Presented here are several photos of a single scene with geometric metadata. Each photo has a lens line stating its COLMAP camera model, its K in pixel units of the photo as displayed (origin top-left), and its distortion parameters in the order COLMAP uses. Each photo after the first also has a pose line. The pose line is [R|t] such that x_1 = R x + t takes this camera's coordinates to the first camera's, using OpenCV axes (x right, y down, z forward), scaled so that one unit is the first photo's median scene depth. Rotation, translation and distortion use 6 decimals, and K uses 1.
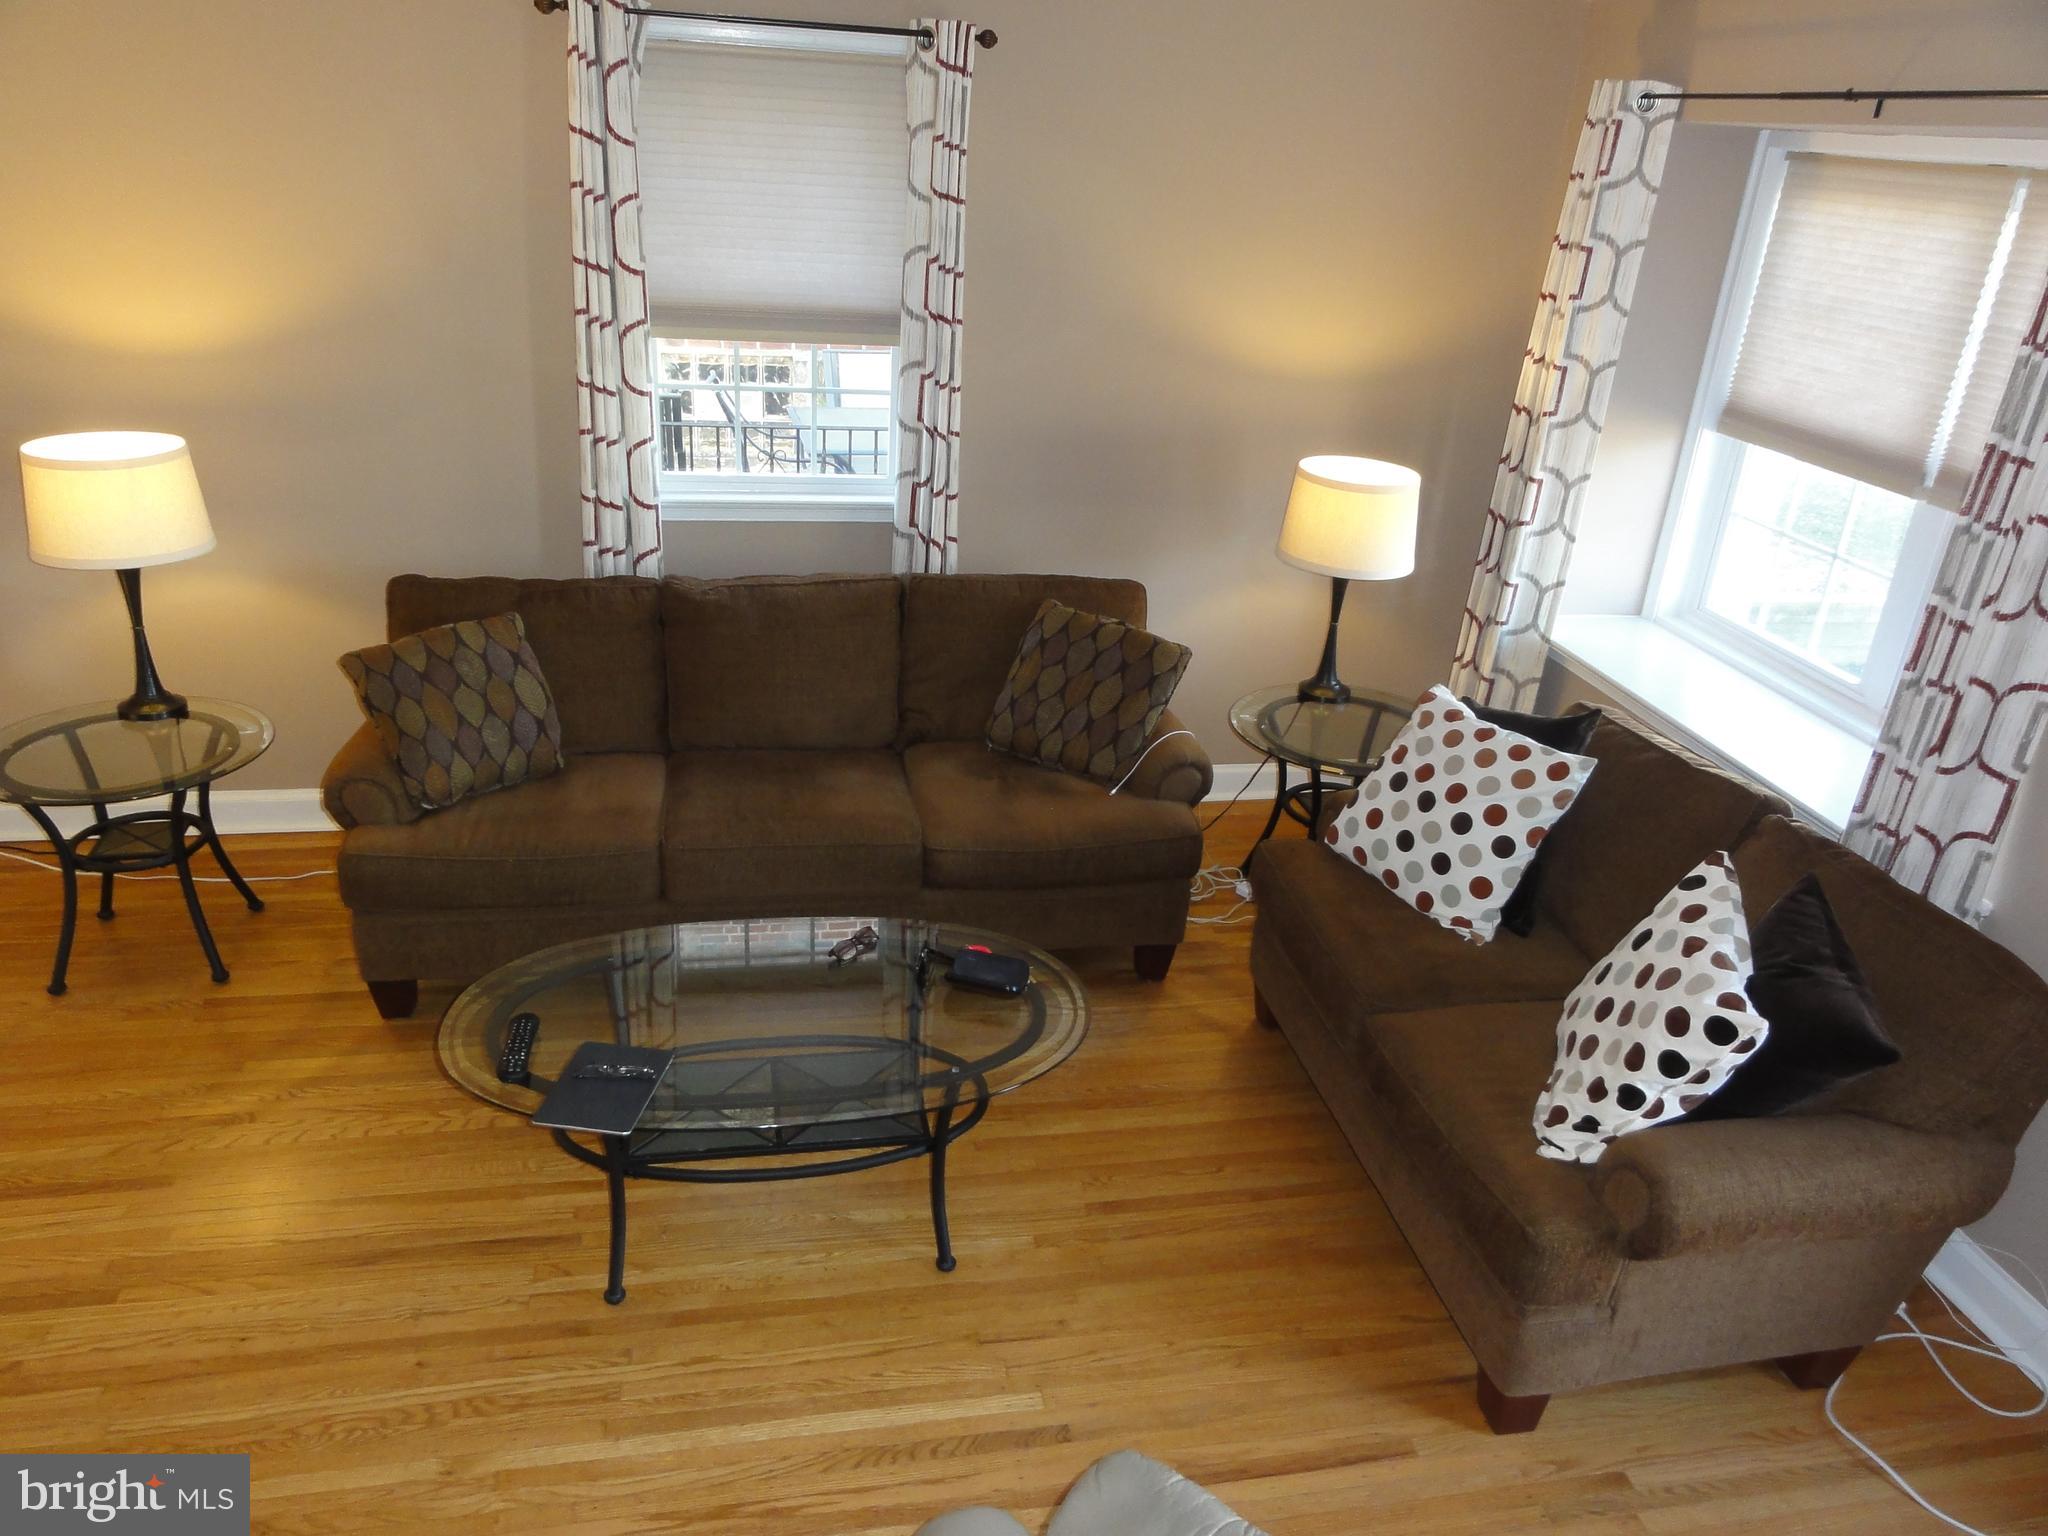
lens RADIAL K [[1446.6, 0, 1024.6], [0, 1446.6, 768.0], [0, 0, 1]] dist [0.001920, 0.001551]
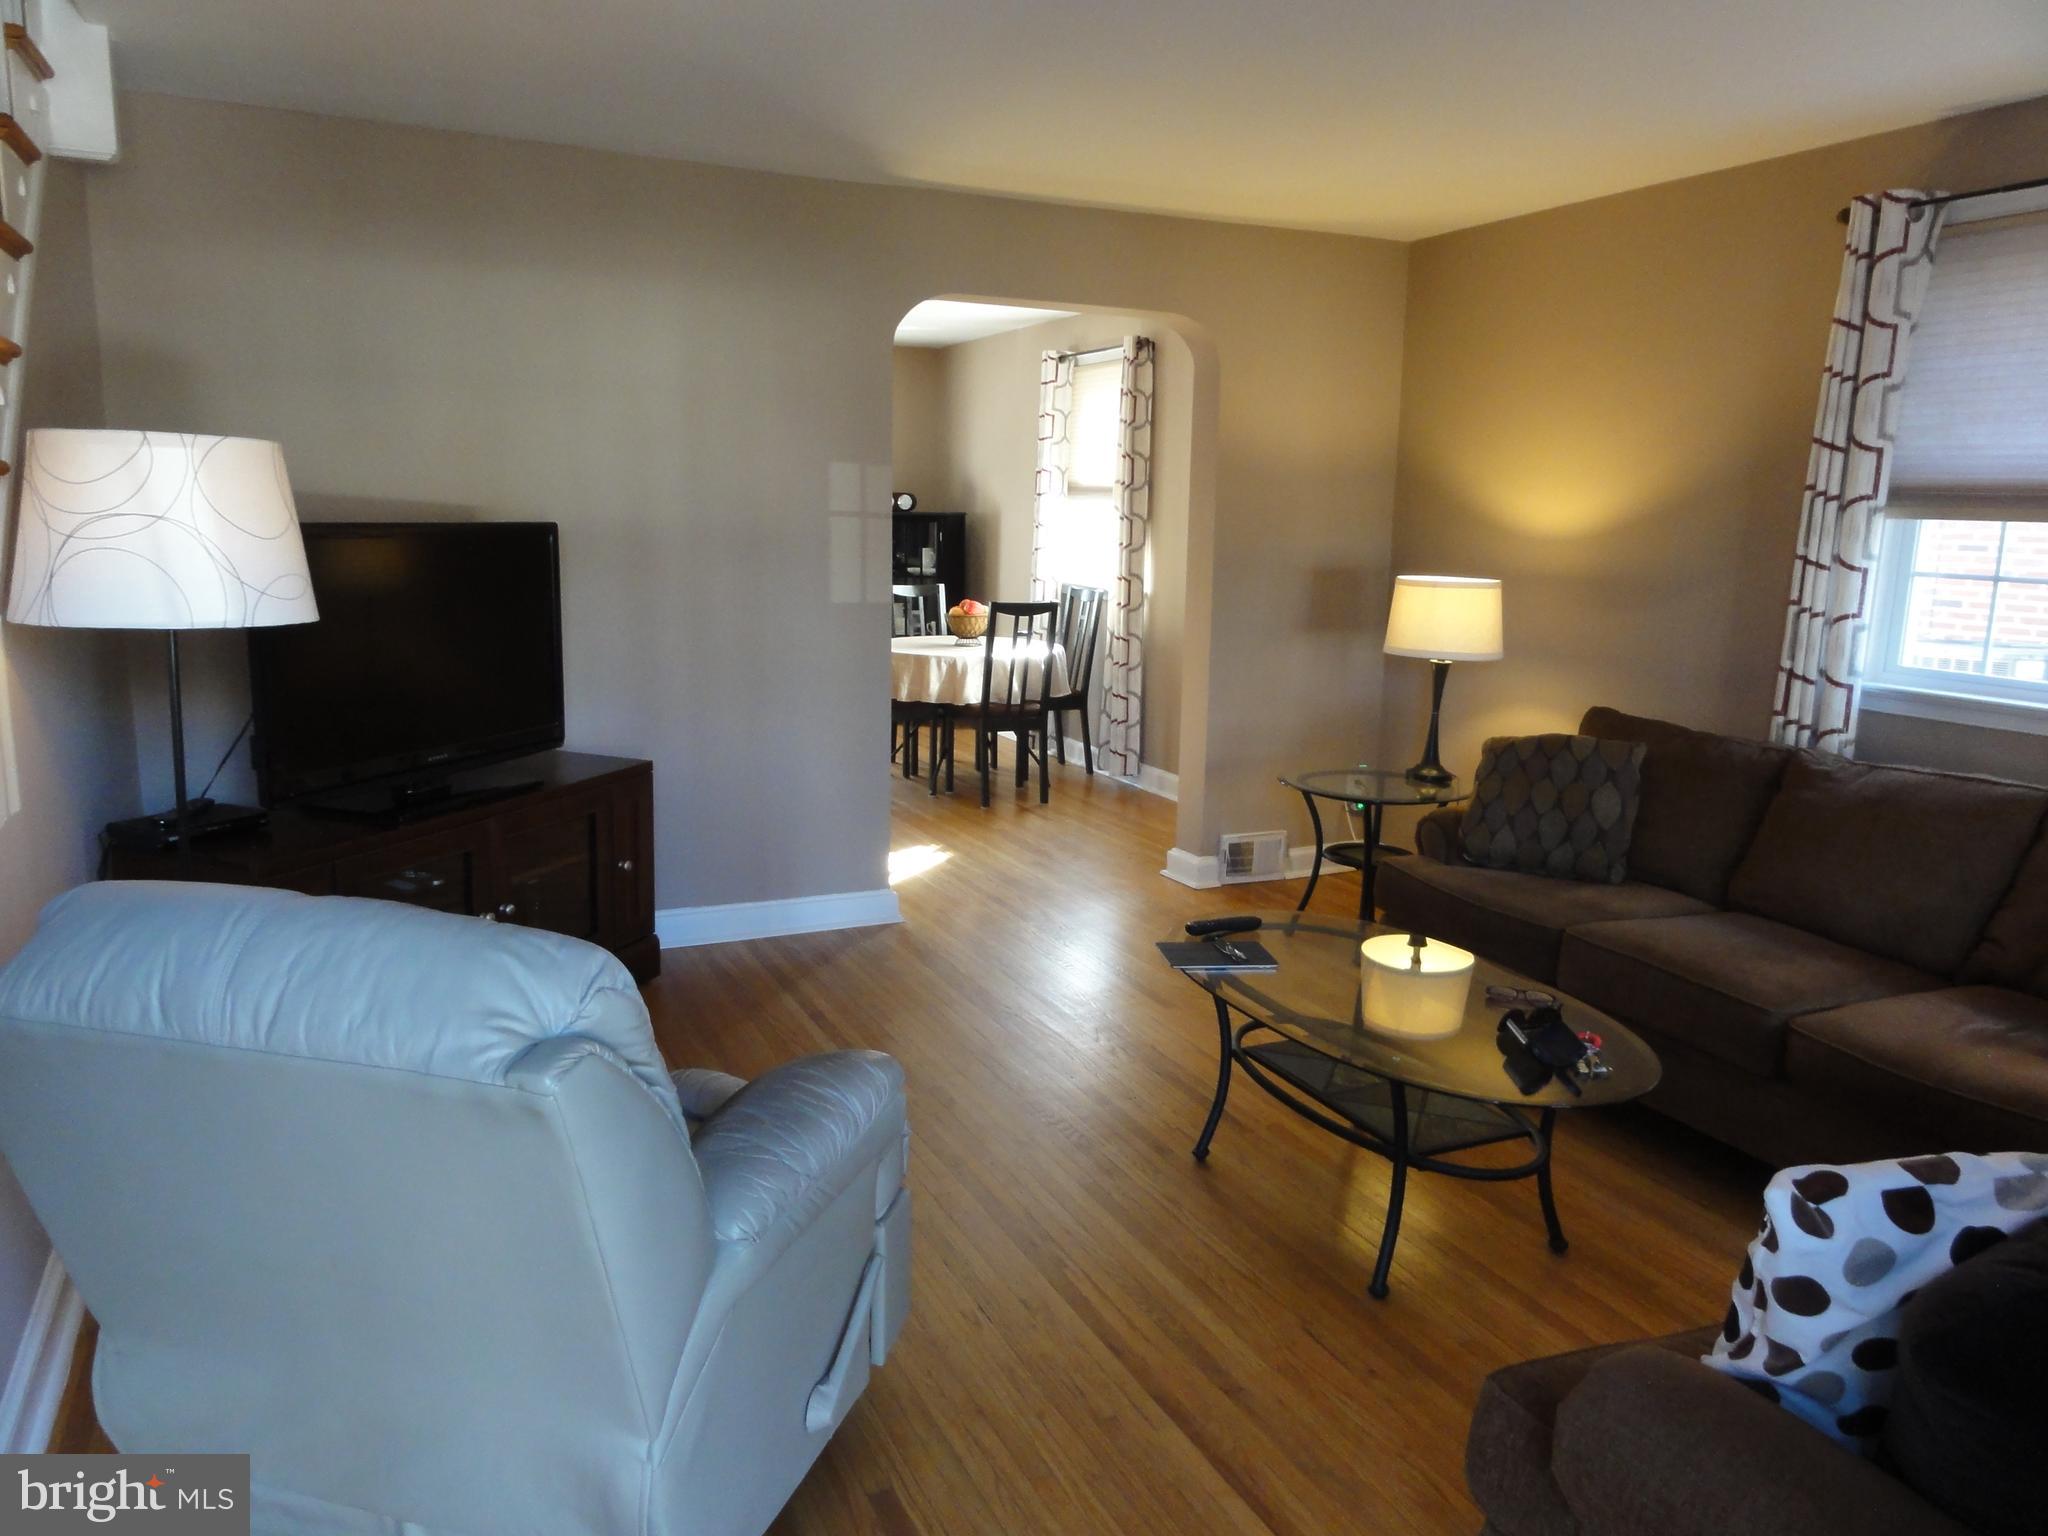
lens RADIAL K [[1446.6, 0, 1026.4], [0, 1446.6, 763.8], [0, 0, 1]] dist [0.001920, 0.001551]
pose [[0.236979, 0.118551, -0.964254, 0.607241], [-0.404557, 0.914420, 0.012999, 0.082510], [0.883275, 0.387015, 0.264659, 0.316903]]
